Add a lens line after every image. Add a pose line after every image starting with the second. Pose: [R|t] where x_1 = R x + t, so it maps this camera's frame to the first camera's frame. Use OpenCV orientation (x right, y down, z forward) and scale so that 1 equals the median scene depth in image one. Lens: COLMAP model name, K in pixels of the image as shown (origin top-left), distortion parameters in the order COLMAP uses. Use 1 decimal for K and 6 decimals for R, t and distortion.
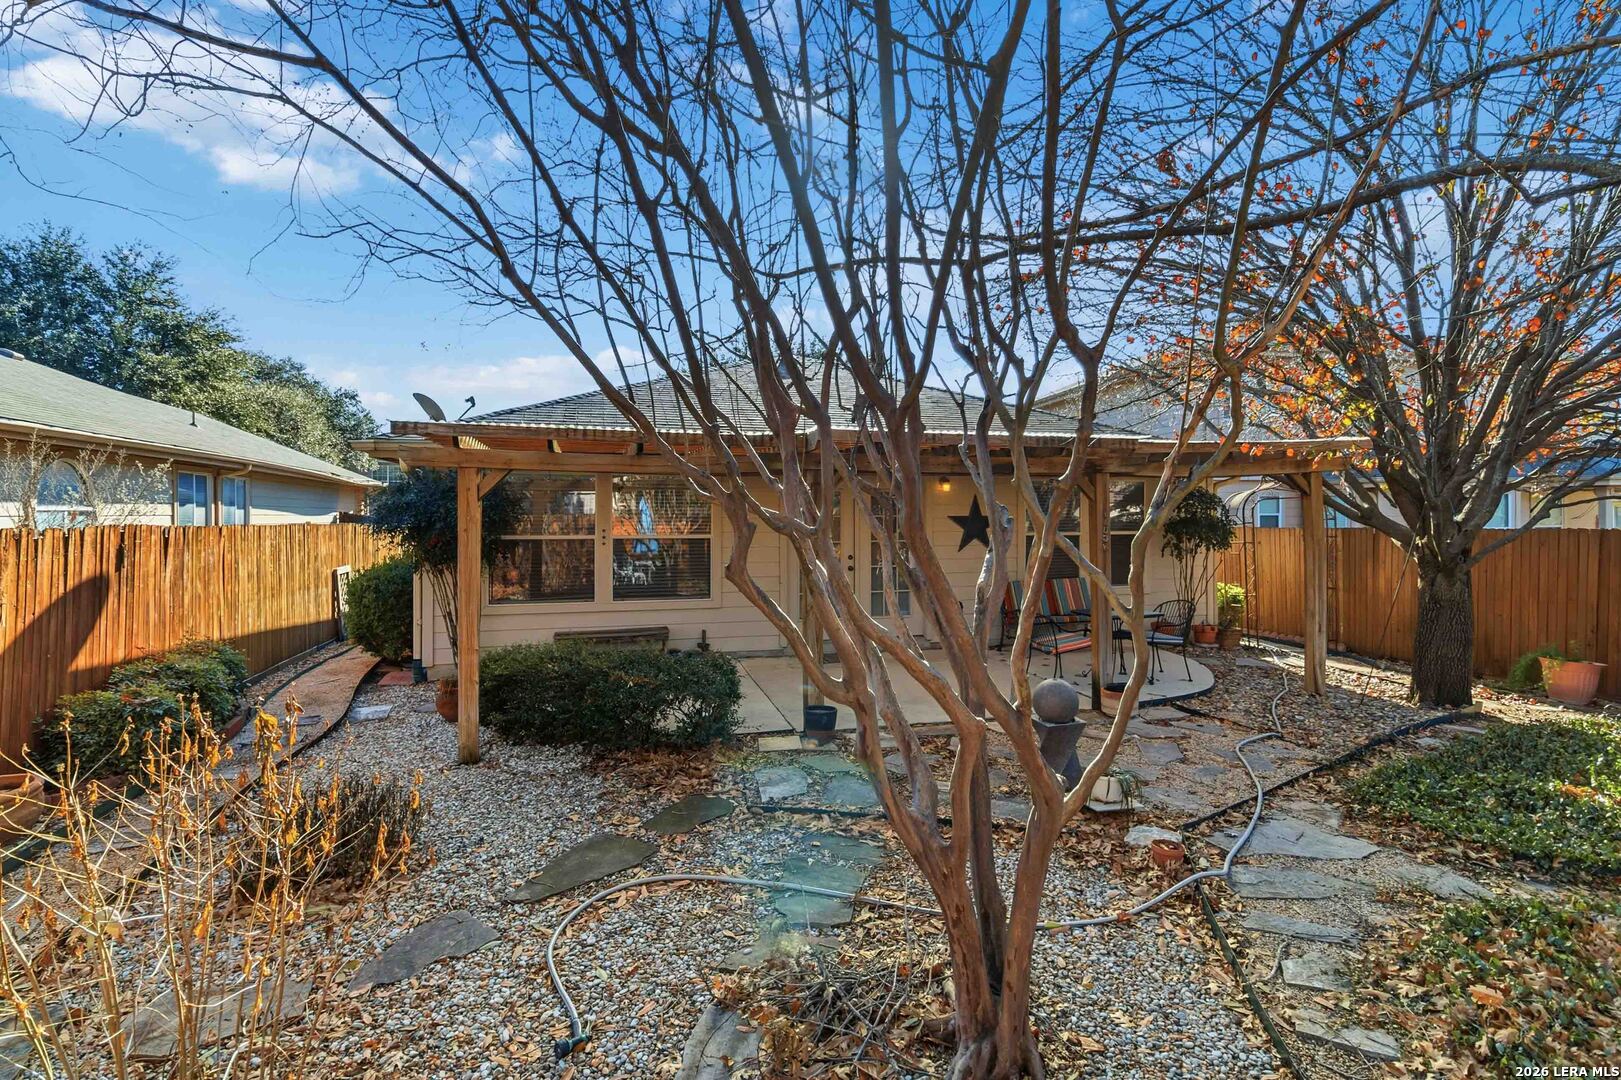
lens RADIAL K [[767.2, 0, 819.5], [0, 767.2, 512.2], [0, 0, 1]] dist [0.002121, 0.000357]
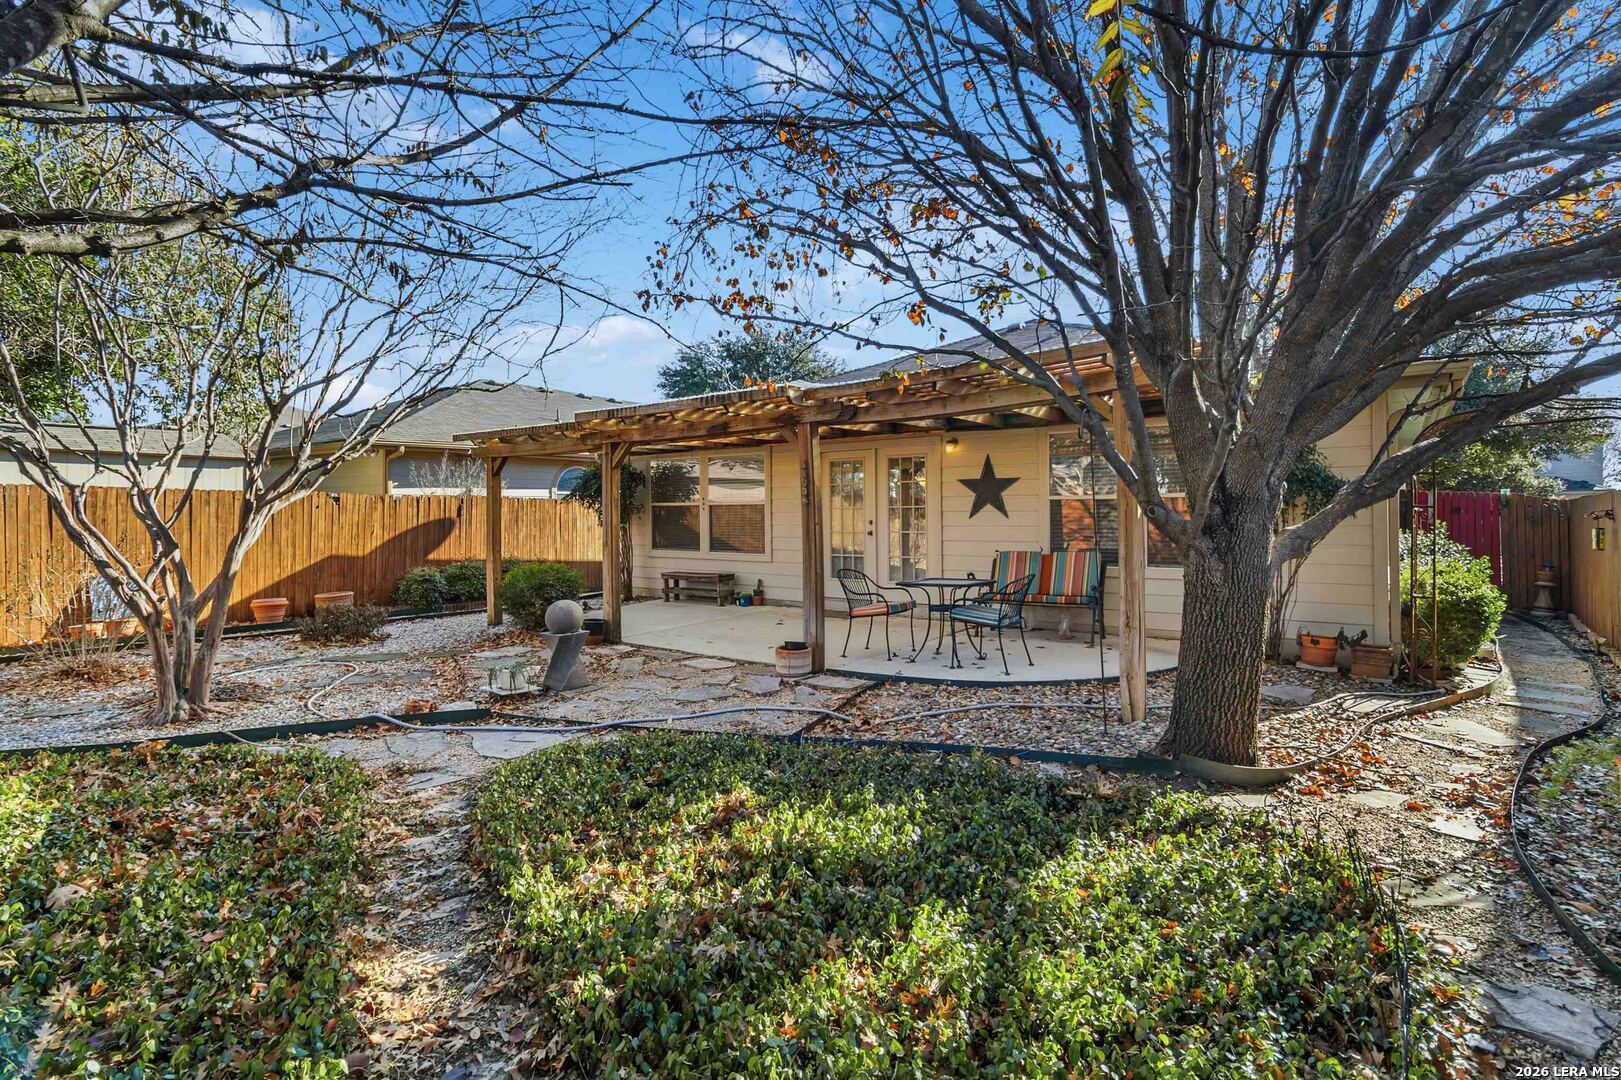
lens RADIAL K [[774.7, 0, 822.3], [0, 774.7, 515.0], [0, 0, 1]] dist [0.002693, 0.000606]
pose [[0.612329, -0.000355, -0.790603, 1.356562], [0.010159, 0.999921, 0.007420, 0.065636], [0.790538, -0.012575, 0.612284, 0.496899]]
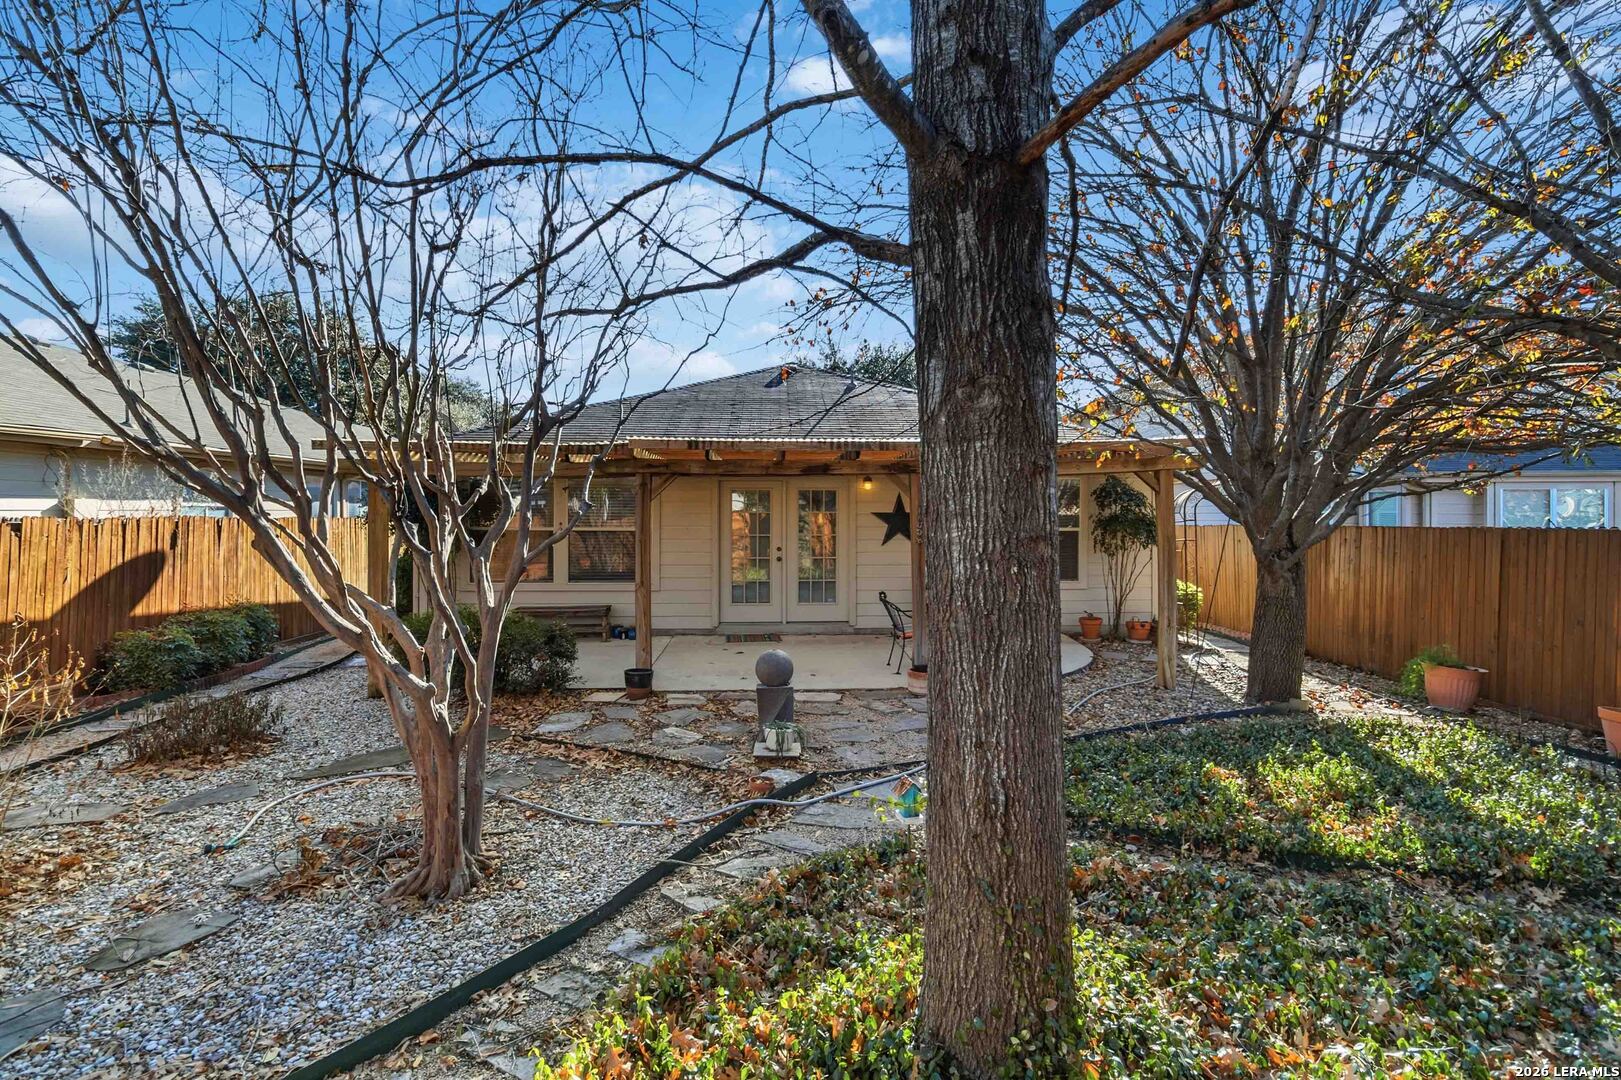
lens RADIAL K [[760.4, 0, 823.0], [0, 760.4, 517.9], [0, 0, 1]] dist [0.000298, 0.000625]
pose [[0.977501, 0.005188, -0.210868, 0.548965], [-0.002806, 0.999929, 0.011597, 0.000518], [0.210913, -0.010744, 0.977446, -0.110803]]
